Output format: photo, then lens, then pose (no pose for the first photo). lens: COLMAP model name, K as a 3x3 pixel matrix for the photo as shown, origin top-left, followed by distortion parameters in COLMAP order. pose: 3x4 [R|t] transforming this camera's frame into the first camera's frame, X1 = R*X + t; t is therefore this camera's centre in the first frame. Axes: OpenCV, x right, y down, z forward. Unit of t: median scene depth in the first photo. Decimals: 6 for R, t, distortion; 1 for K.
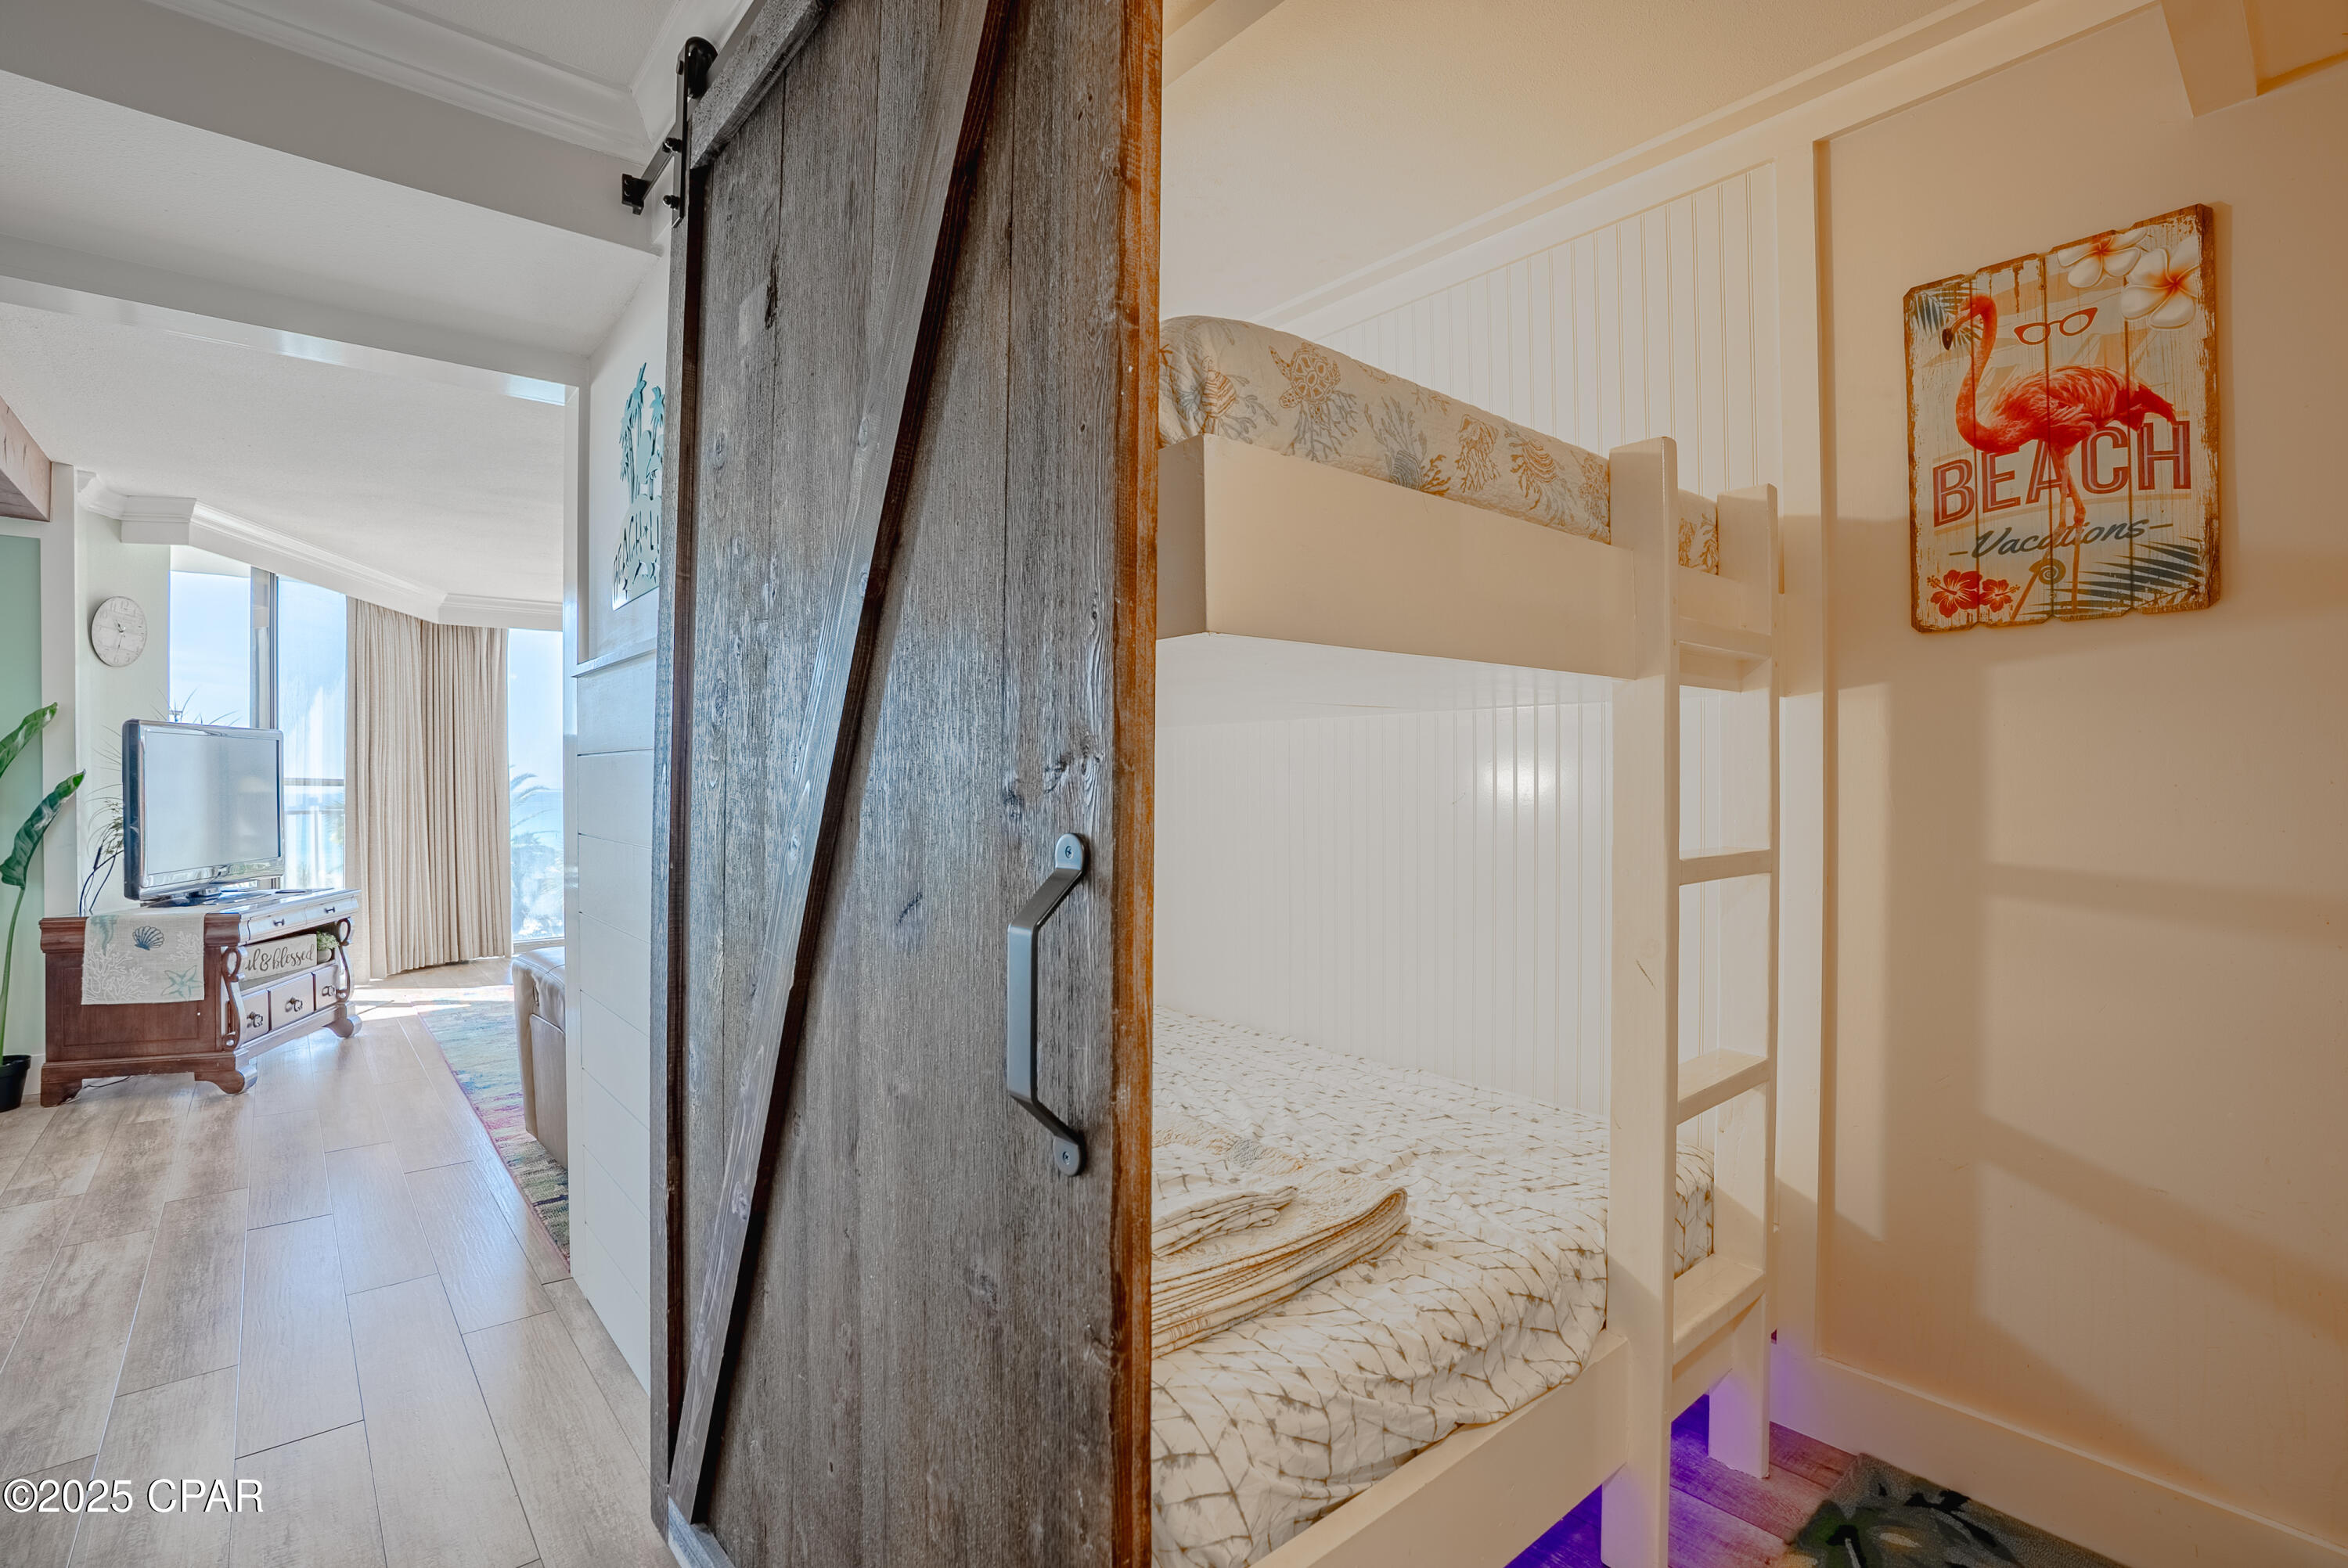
lens RADIAL K [[1084.3, 0, 1174.0], [0, 1084.3, 784.0], [0, 0, 1]] dist [-0.058128, 0.020593]
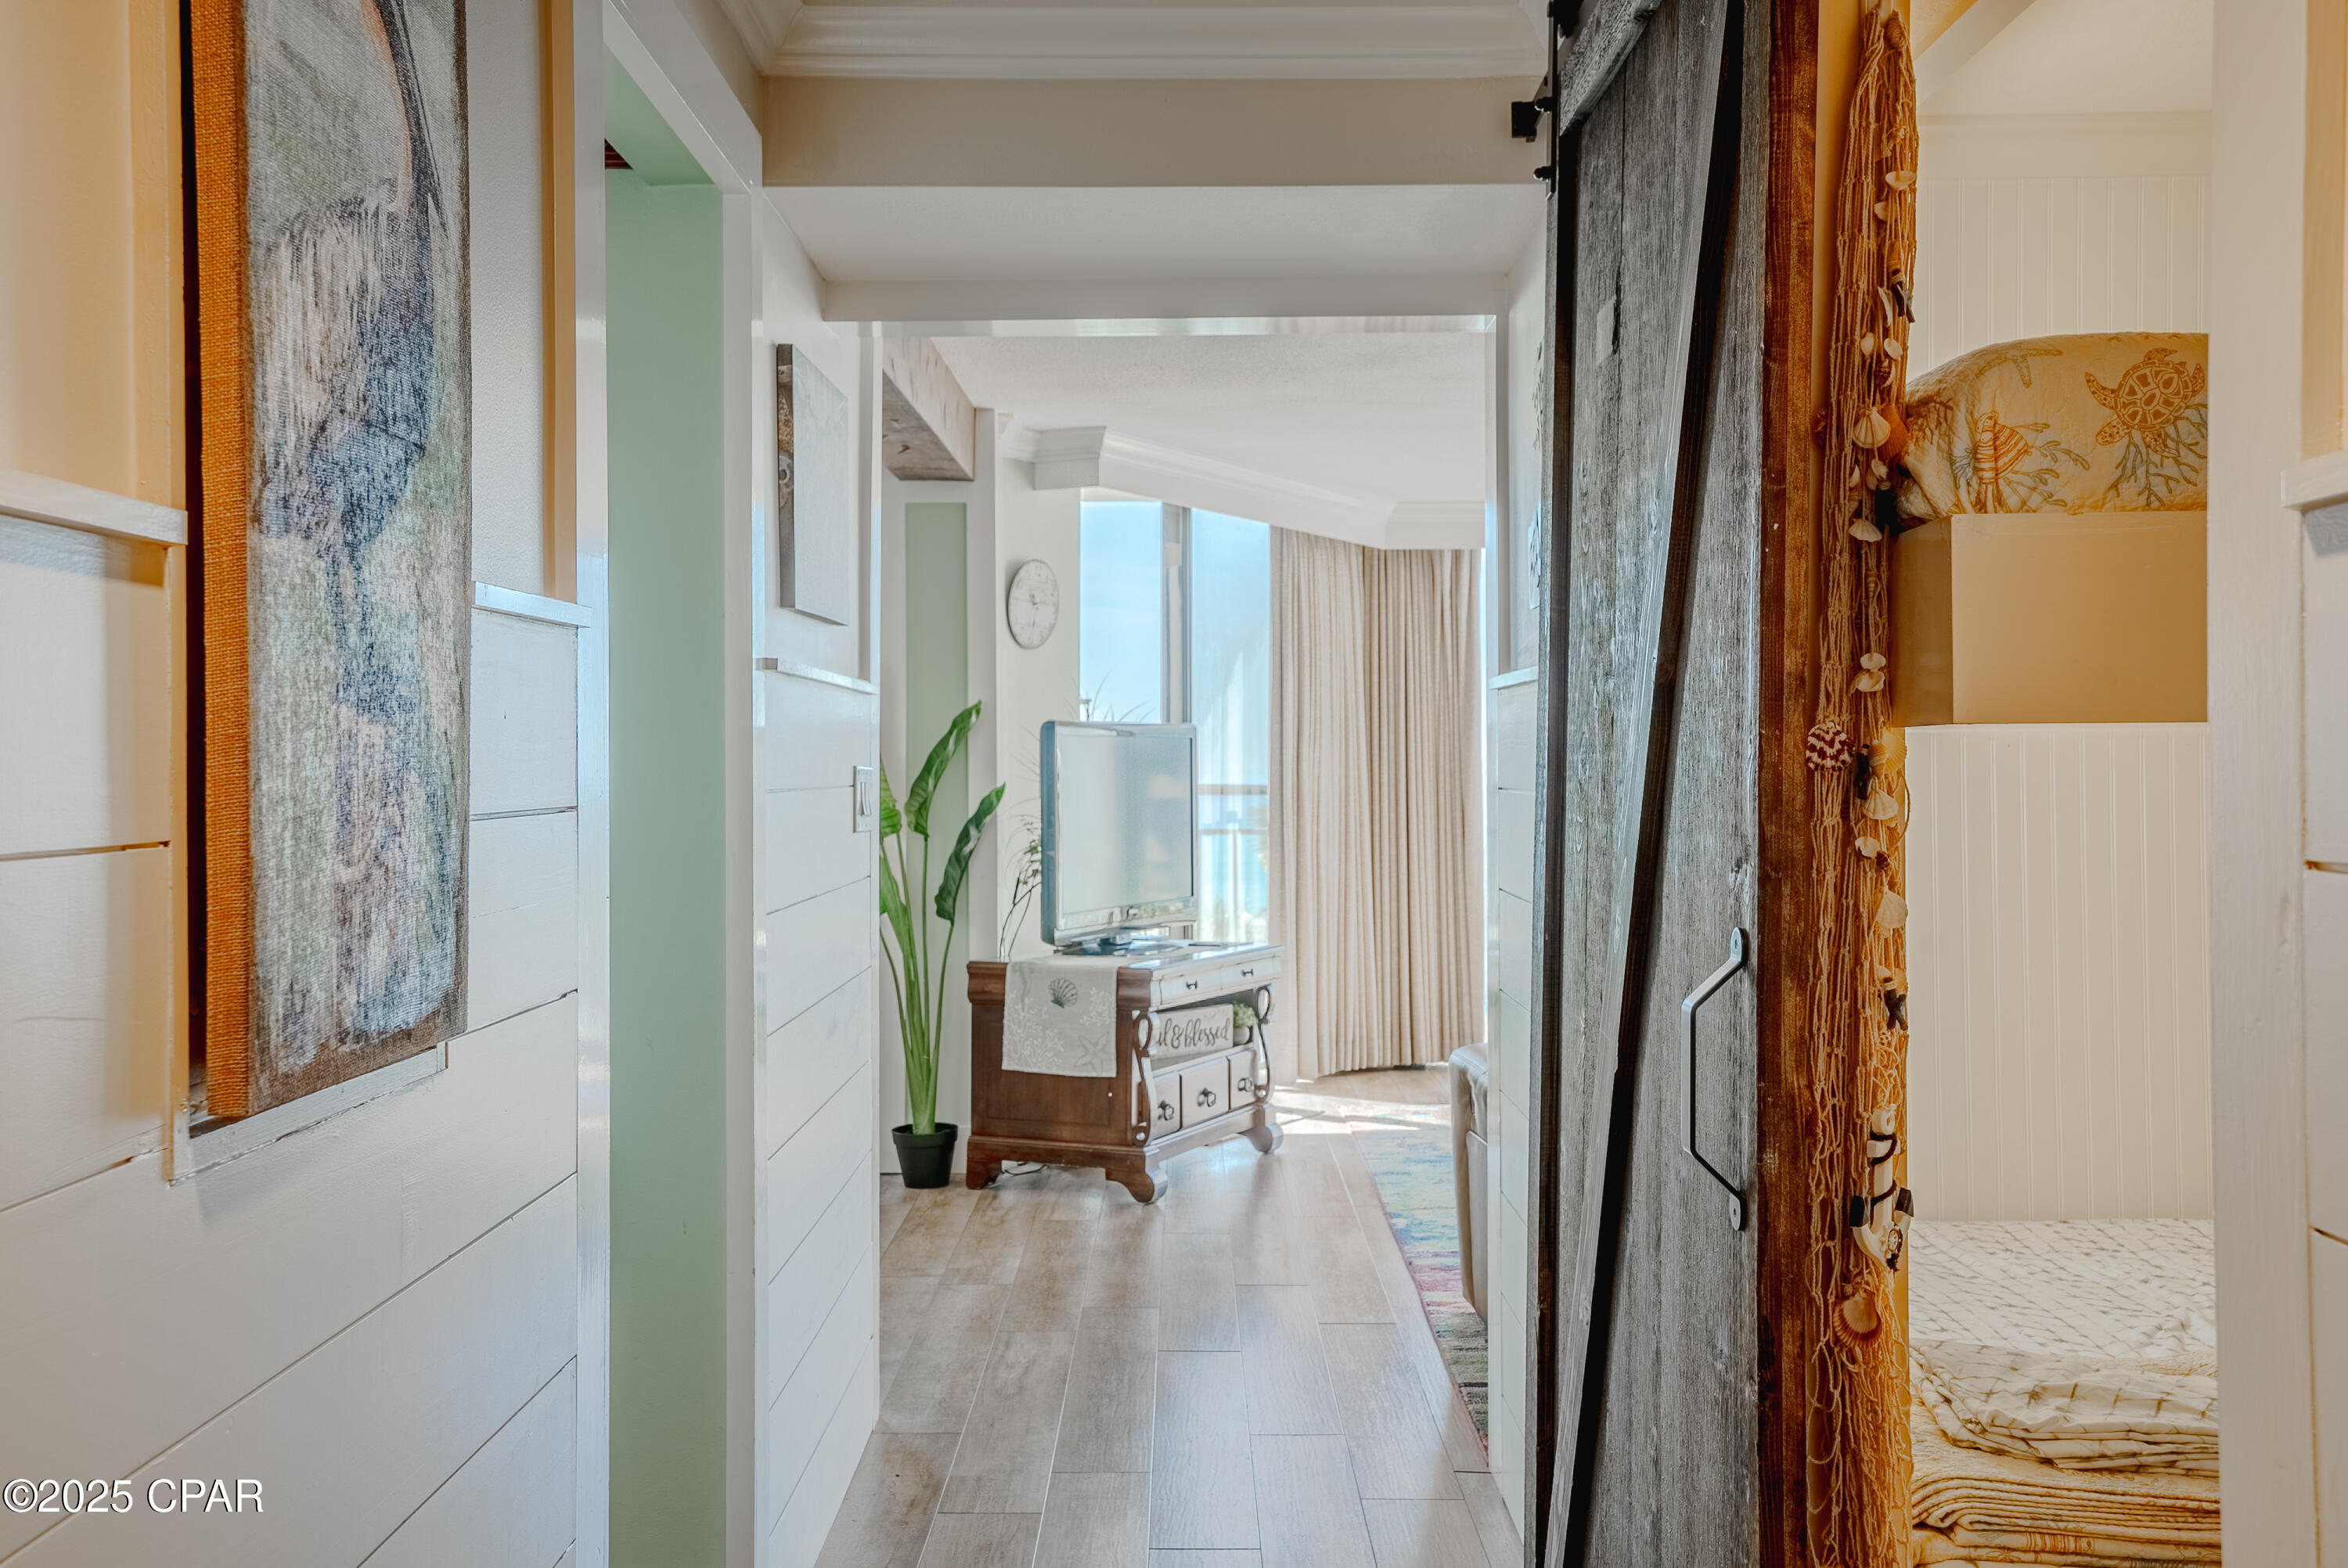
lens RADIAL K [[2232.1, 0, 1167.9], [0, 2232.1, 749.0], [0, 0, 1]] dist [0.057464, 0.004571]
pose [[0.753991, -0.003625, -0.656875, 0.200951], [-0.003060, 0.999955, -0.009031, -0.024172], [0.656878, 0.008819, 0.753945, -0.236611]]
